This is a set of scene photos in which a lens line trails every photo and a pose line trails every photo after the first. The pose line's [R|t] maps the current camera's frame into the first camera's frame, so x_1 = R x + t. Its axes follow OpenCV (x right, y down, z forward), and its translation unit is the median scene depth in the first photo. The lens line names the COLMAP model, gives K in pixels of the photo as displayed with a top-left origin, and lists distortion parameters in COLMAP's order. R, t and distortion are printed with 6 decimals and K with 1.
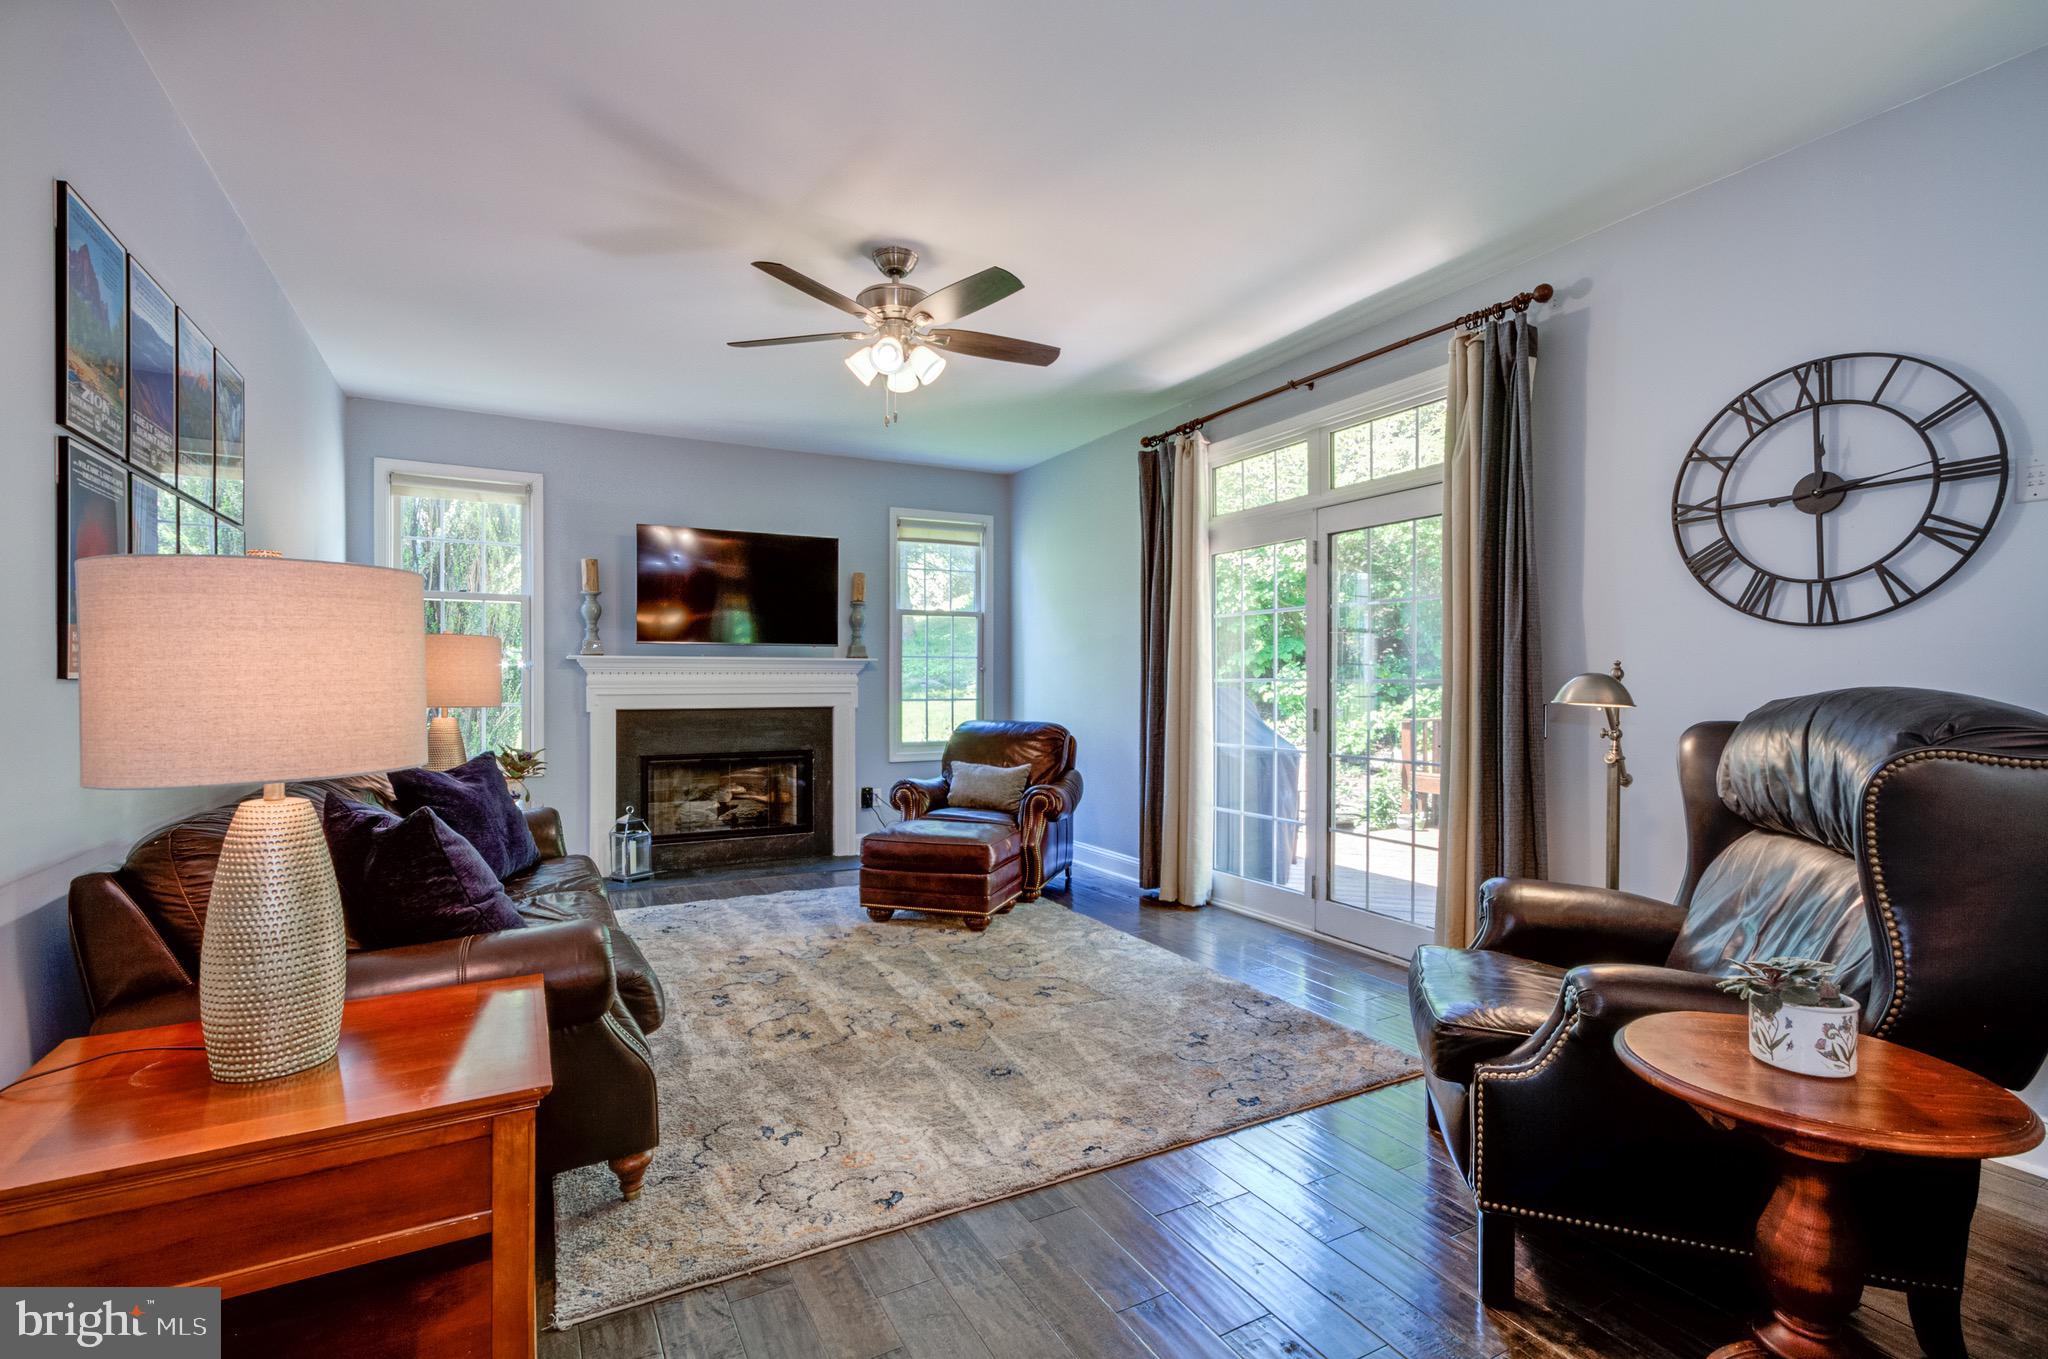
lens RADIAL K [[935.3, 0, 1039.1], [0, 935.3, 687.8], [0, 0, 1]] dist [-0.000835, 0.005668]
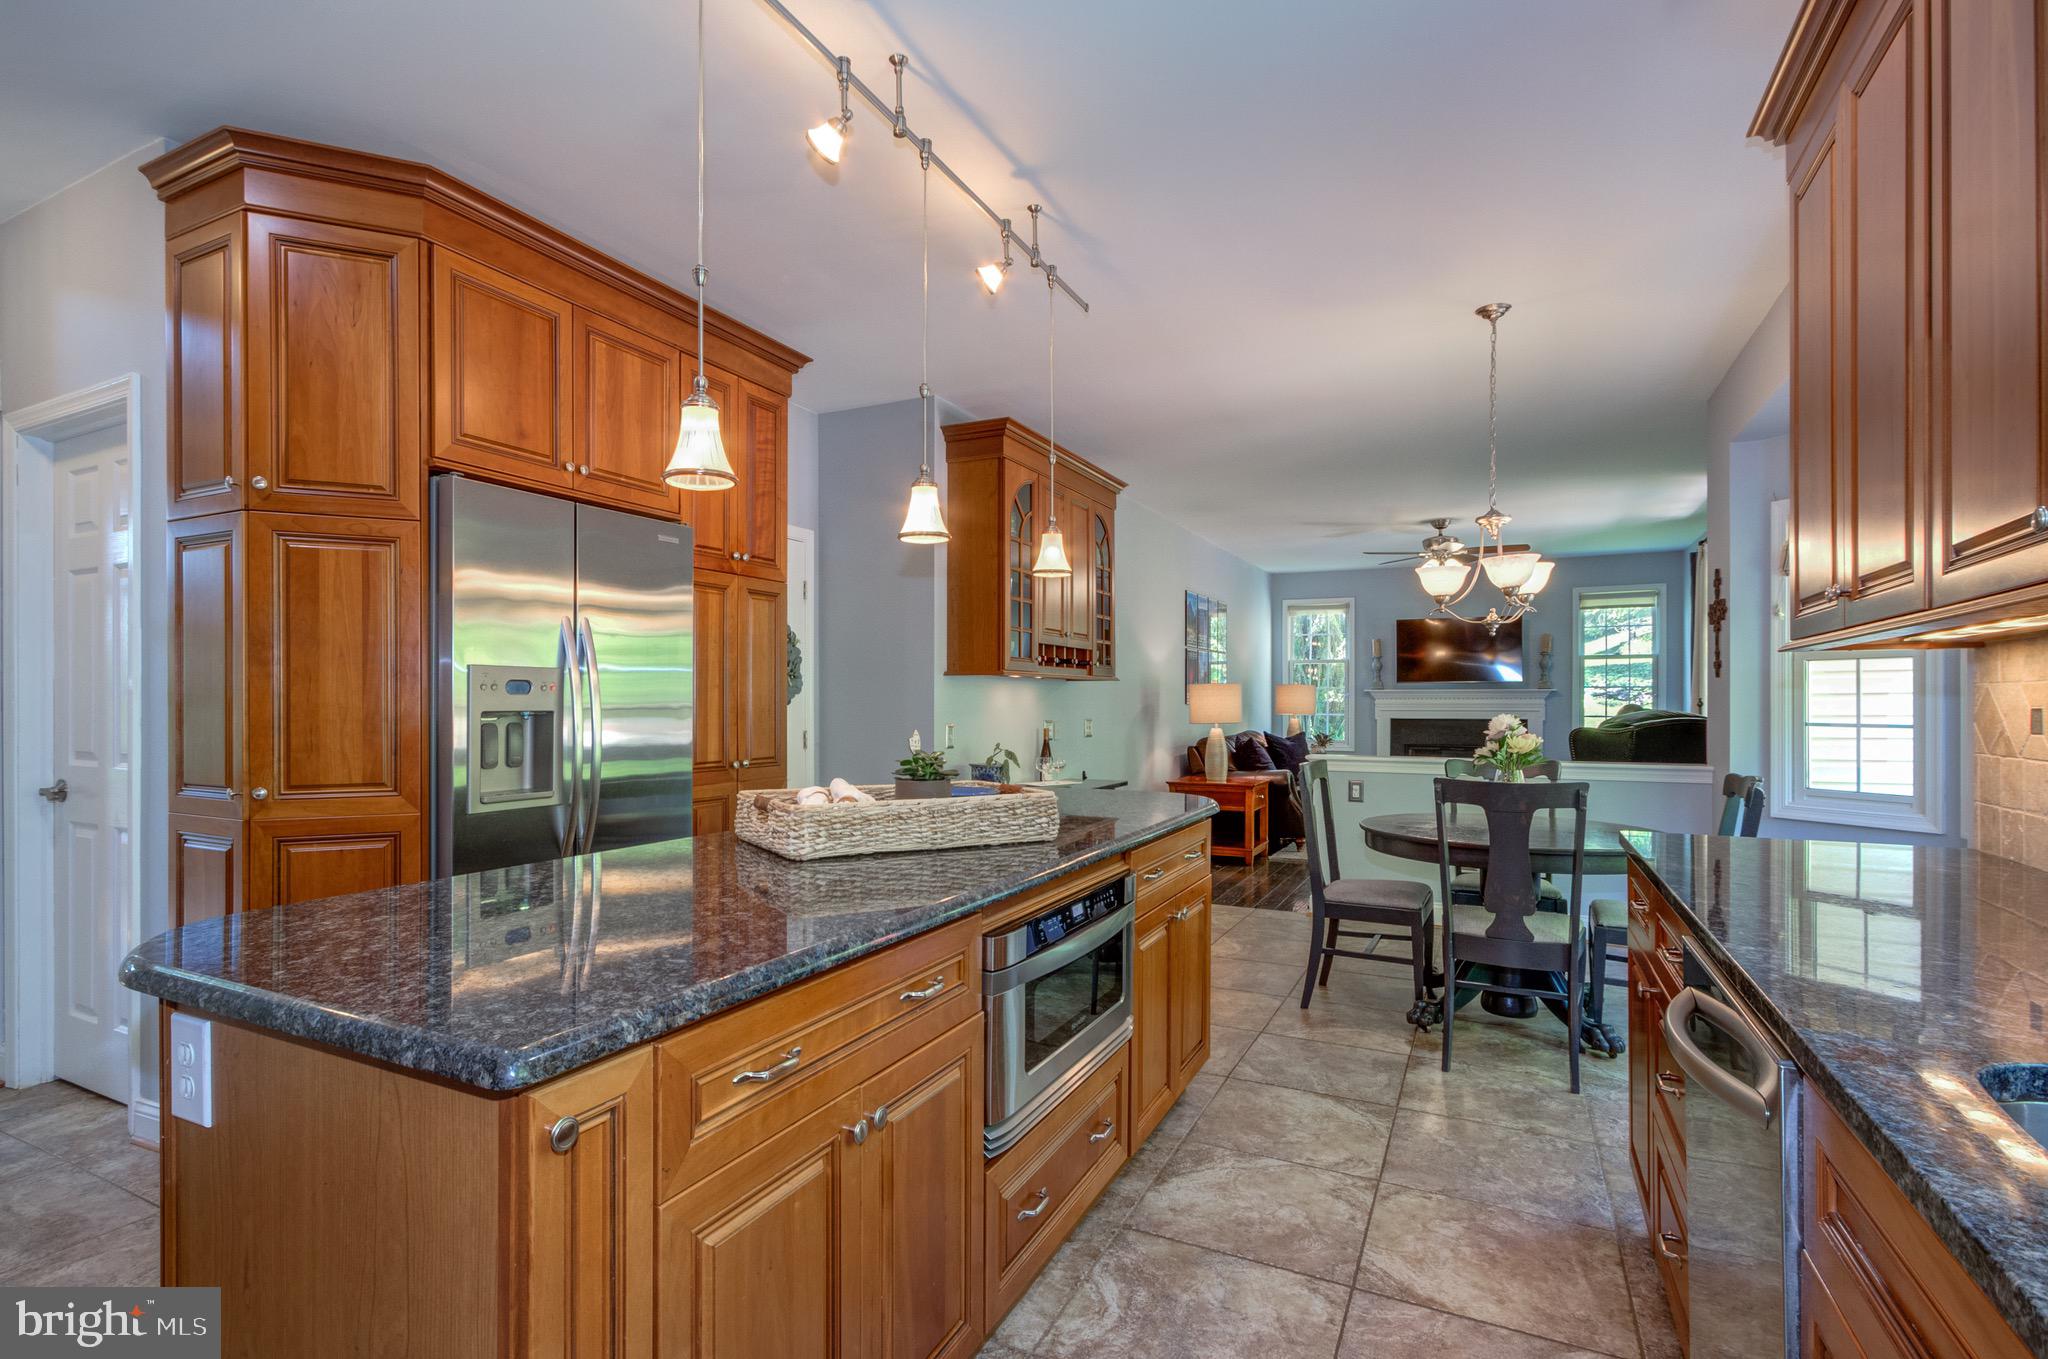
lens RADIAL K [[987.9, 0, 975.4], [0, 987.9, 702.7], [0, 0, 1]] dist [0.001706, 0.000625]
pose [[0.540768, 0.003415, -0.841165, 0.832810], [-0.005771, 0.999983, 0.000350, -0.004356], [0.841152, 0.004665, 0.540779, -0.837005]]
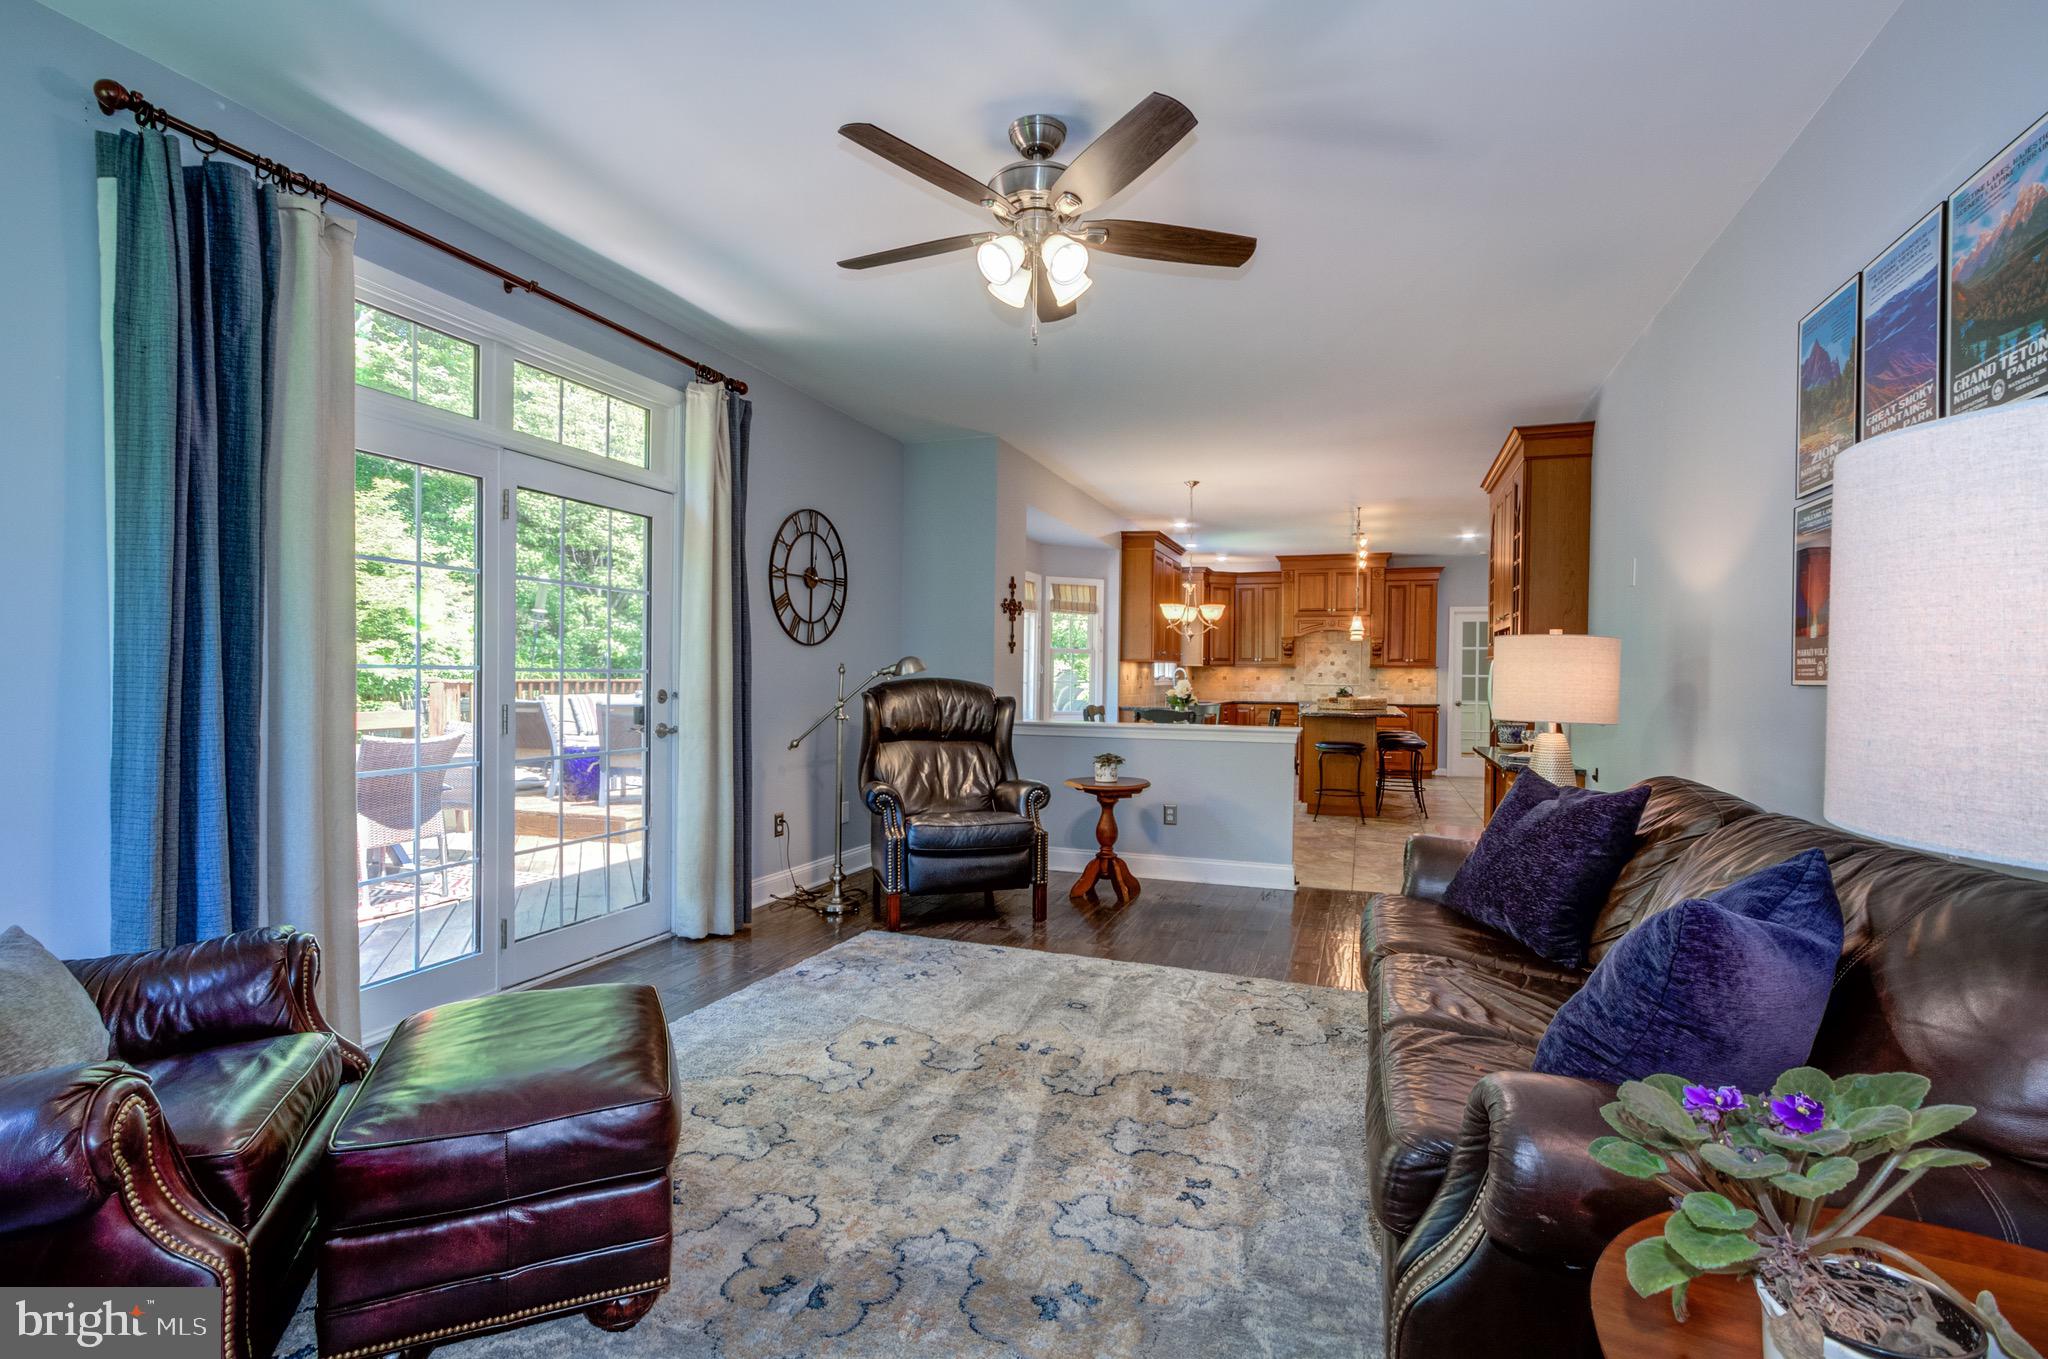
lens RADIAL K [[935.3, 0, 1048.9], [0, 935.3, 664.2], [0, 0, 1]] dist [-0.000835, 0.005668]
pose [[-0.662218, 0.000198, 0.749312, -0.465570], [-0.009374, 0.999920, -0.008548, -0.006951], [-0.749253, -0.012684, -0.662162, 0.928424]]
